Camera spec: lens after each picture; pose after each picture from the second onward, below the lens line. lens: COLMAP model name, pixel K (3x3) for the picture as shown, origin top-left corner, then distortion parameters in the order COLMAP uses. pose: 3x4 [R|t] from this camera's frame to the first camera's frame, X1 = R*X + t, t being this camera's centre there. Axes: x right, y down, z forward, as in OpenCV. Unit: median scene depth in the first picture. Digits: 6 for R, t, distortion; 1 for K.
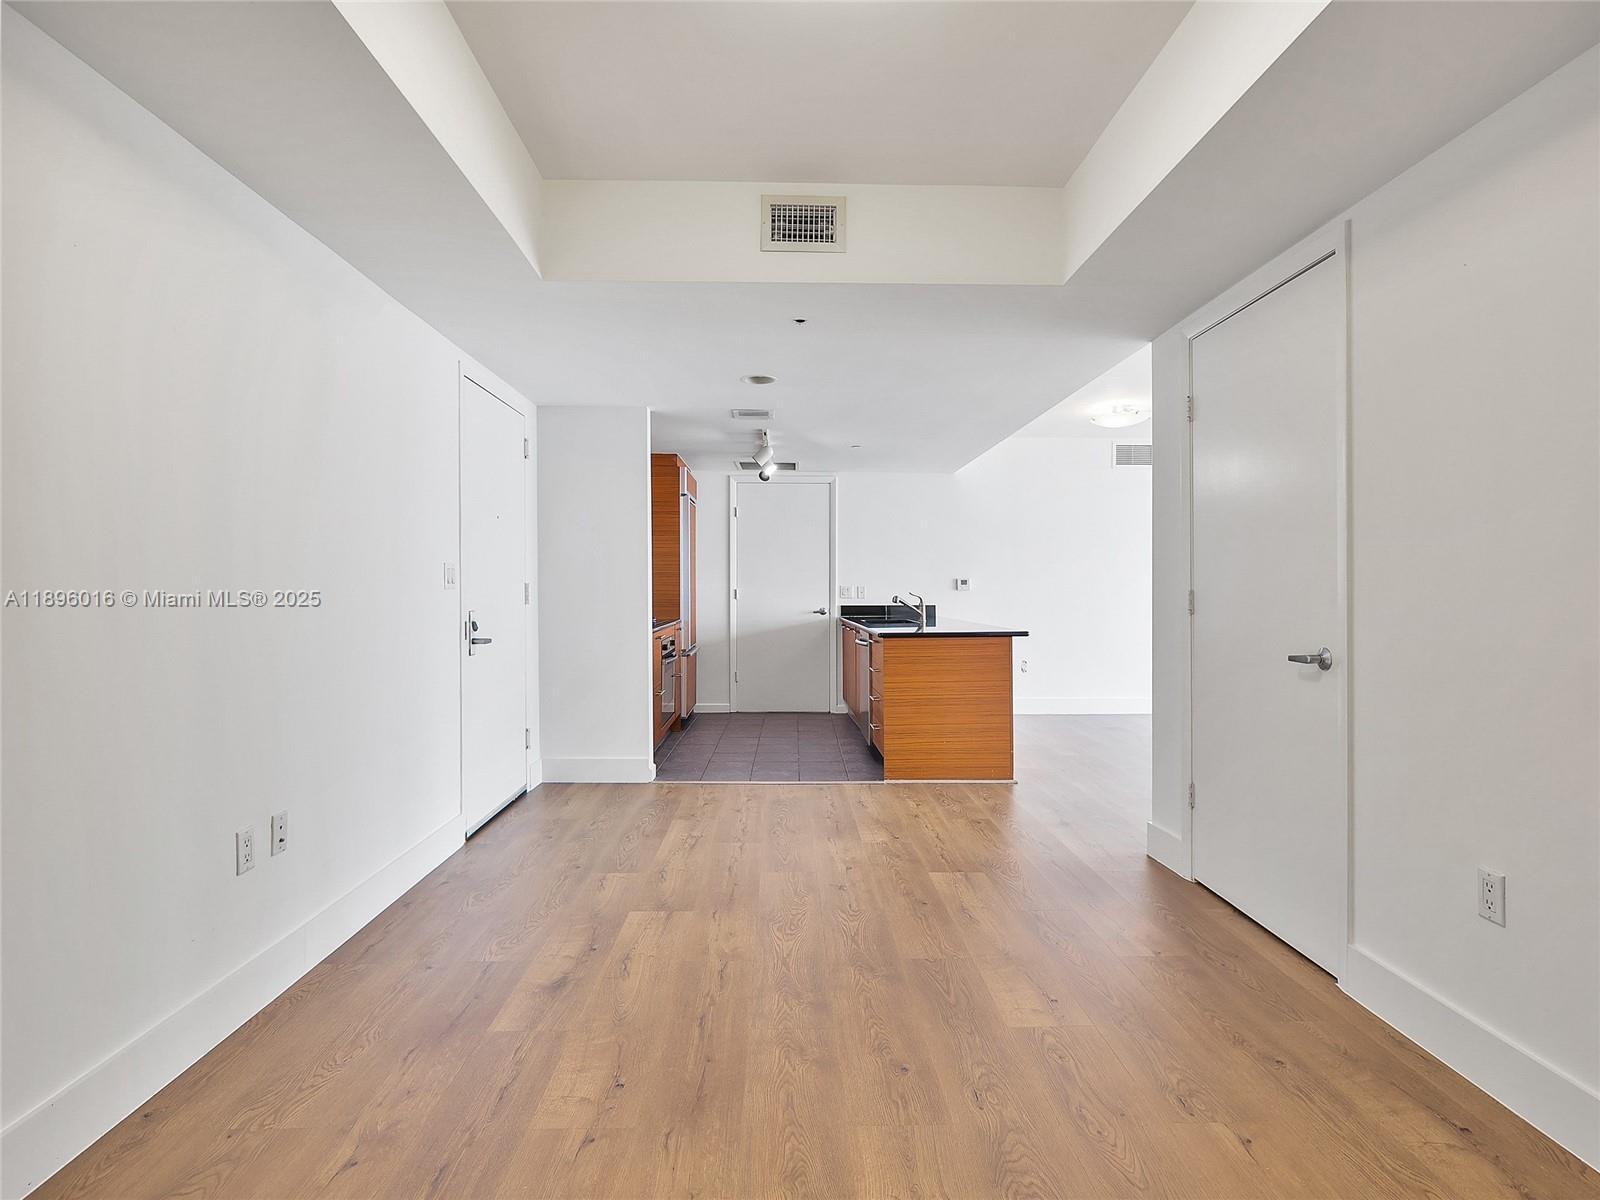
lens RADIAL K [[842.1, 0, 792.7], [0, 842.1, 598.3], [0, 0, 1]] dist [-0.001013, 0.000398]
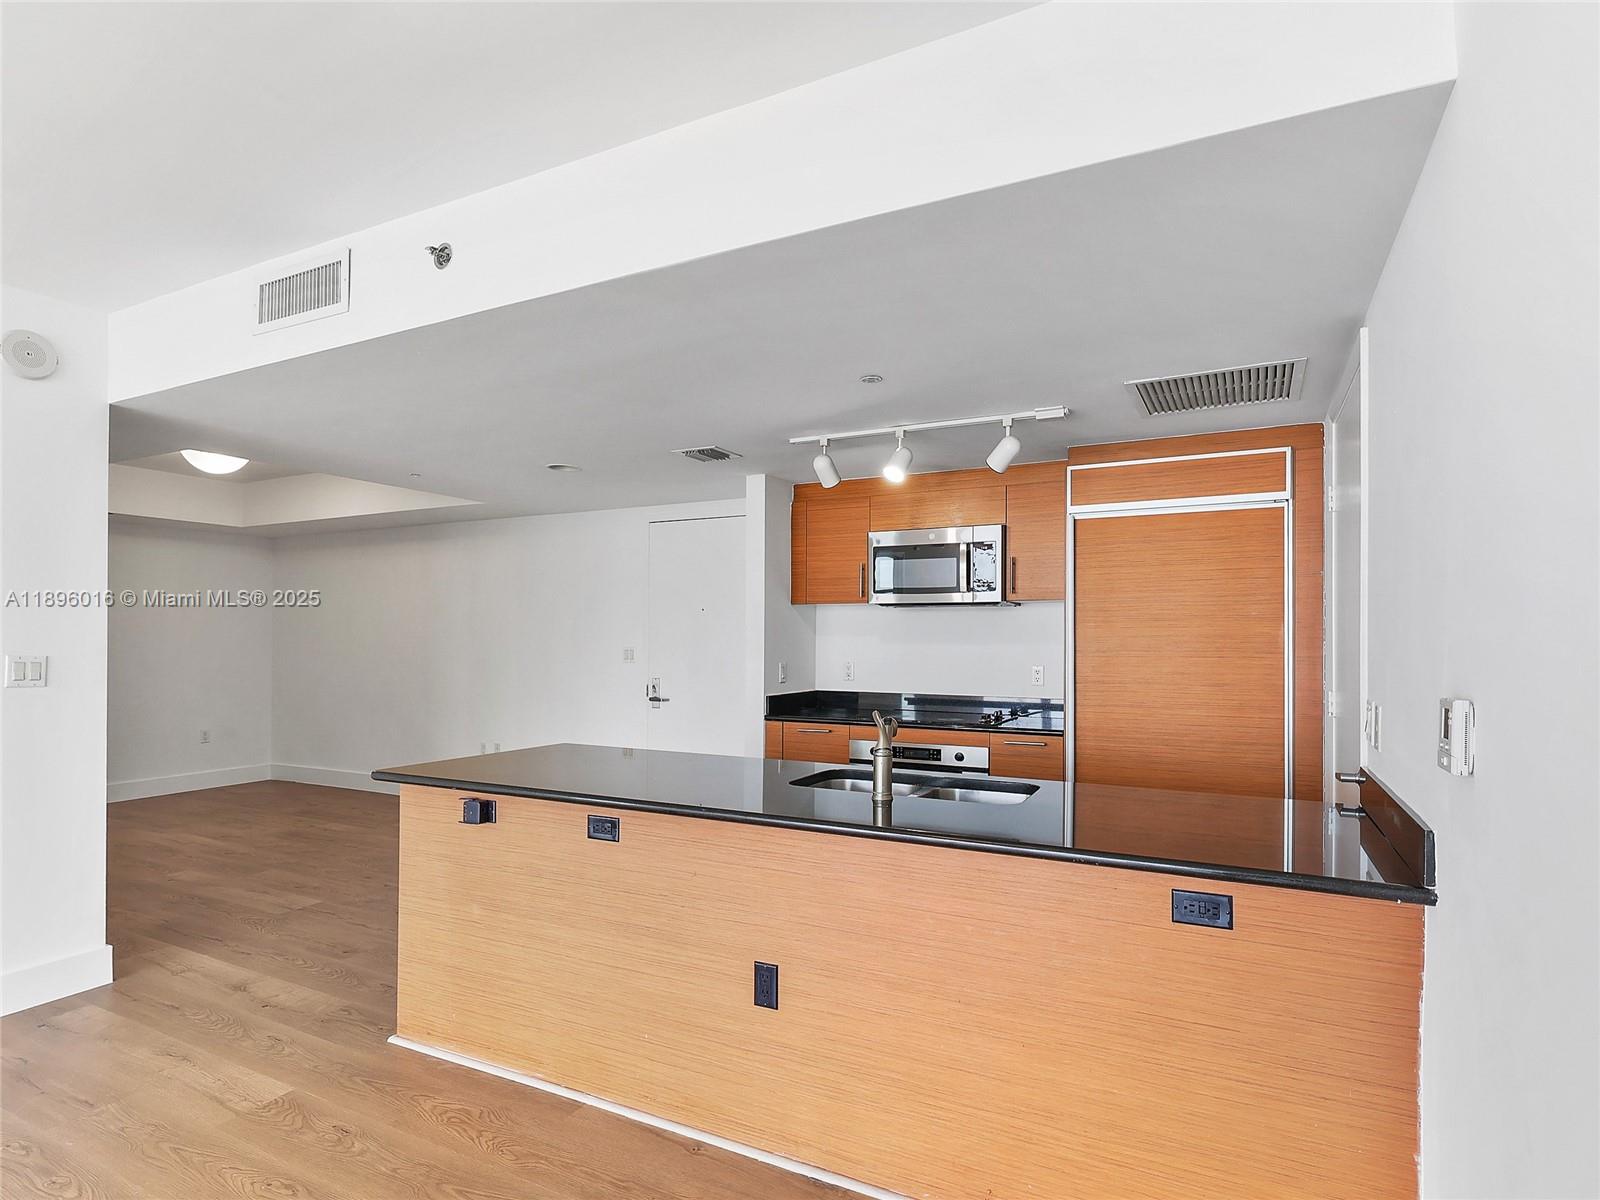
lens RADIAL K [[842.1, 0, 792.7], [0, 842.1, 598.3], [0, 0, 1]] dist [-0.001013, 0.000398]
pose [[-0.474225, -0.039237, -0.879529, 0.904169], [-0.015660, 0.999224, -0.036134, -0.084246], [0.880264, -0.003362, -0.474472, 2.110753]]
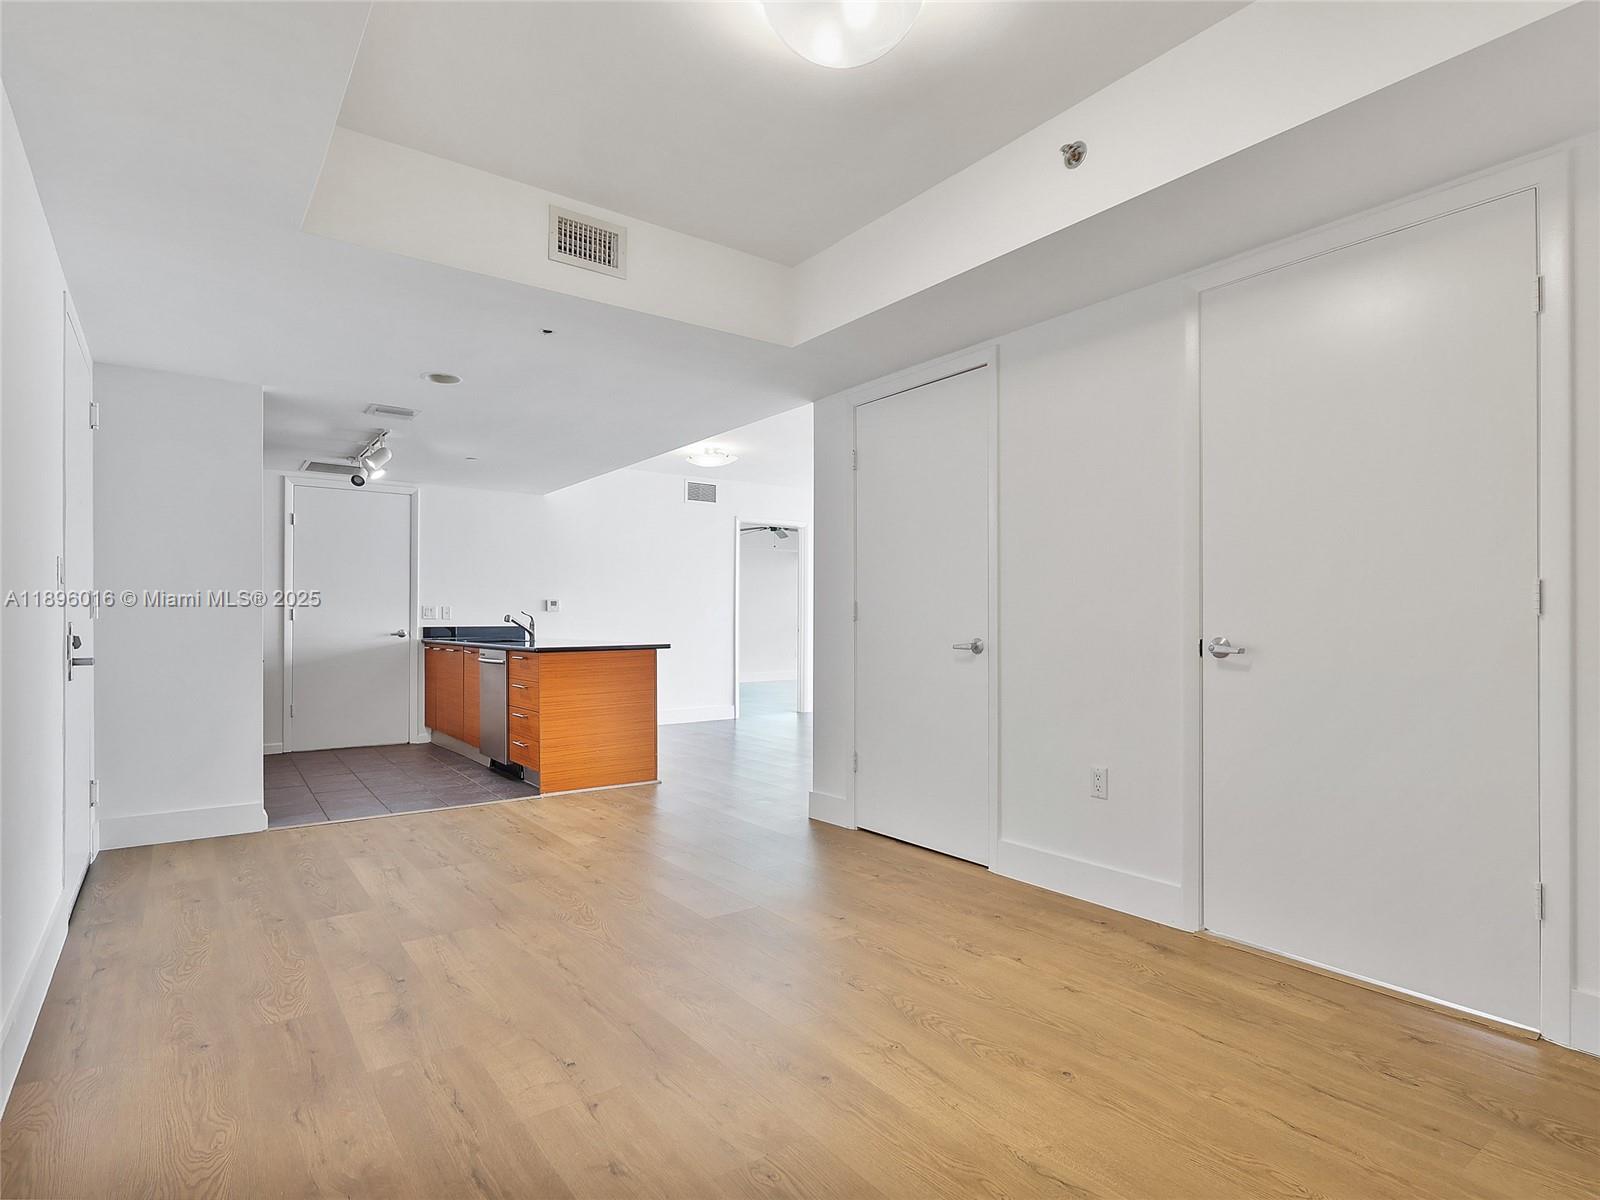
lens RADIAL K [[840.6, 0, 796.1], [0, 840.6, 628.5], [0, 0, 1]] dist [-0.001852, -0.000101]
pose [[0.819030, -0.006422, 0.573715, -0.307336], [0.007003, 0.999975, 0.001196, 0.026658], [-0.573708, 0.003038, 0.819054, 0.002448]]
